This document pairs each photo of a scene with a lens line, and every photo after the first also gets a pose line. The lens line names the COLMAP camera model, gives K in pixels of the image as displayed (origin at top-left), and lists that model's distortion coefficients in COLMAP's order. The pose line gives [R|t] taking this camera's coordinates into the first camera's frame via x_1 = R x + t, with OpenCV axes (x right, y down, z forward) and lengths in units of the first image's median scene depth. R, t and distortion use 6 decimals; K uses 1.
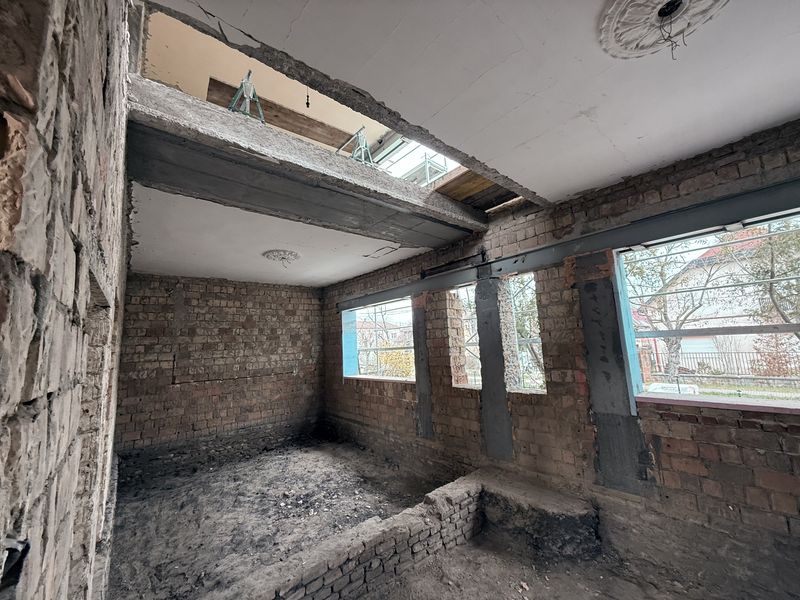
lens RADIAL K [[318.8, 0, 398.9], [0, 318.8, 301.4], [0, 0, 1]] dist [-0.000037, 0.000238]
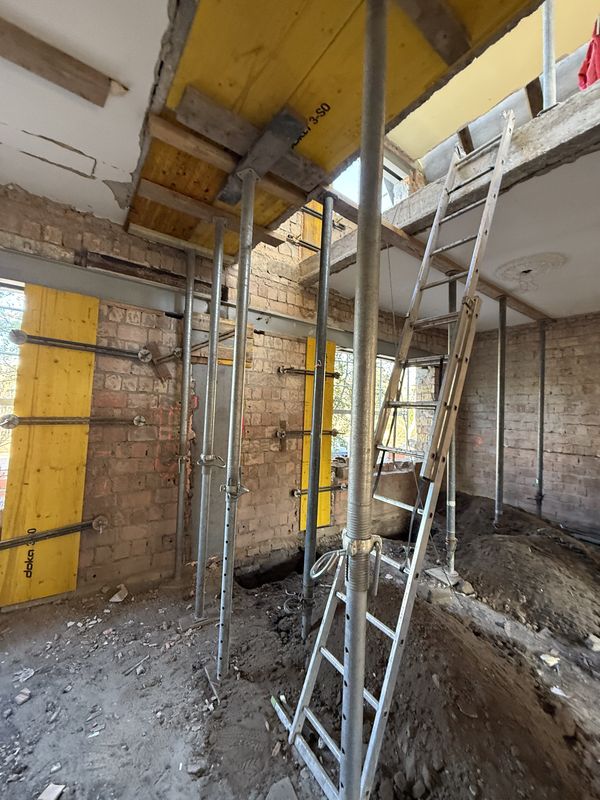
lens RADIAL K [[318.8, 0, 300.0], [0, 318.8, 396.3], [0, 0, 1]] dist [-0.000037, 0.000238]
pose [[0.091065, 0.111044, 0.989635, -0.399862], [-0.183447, 0.978627, -0.092928, 0.123912], [-0.978802, -0.173084, 0.109489, 0.648827]]
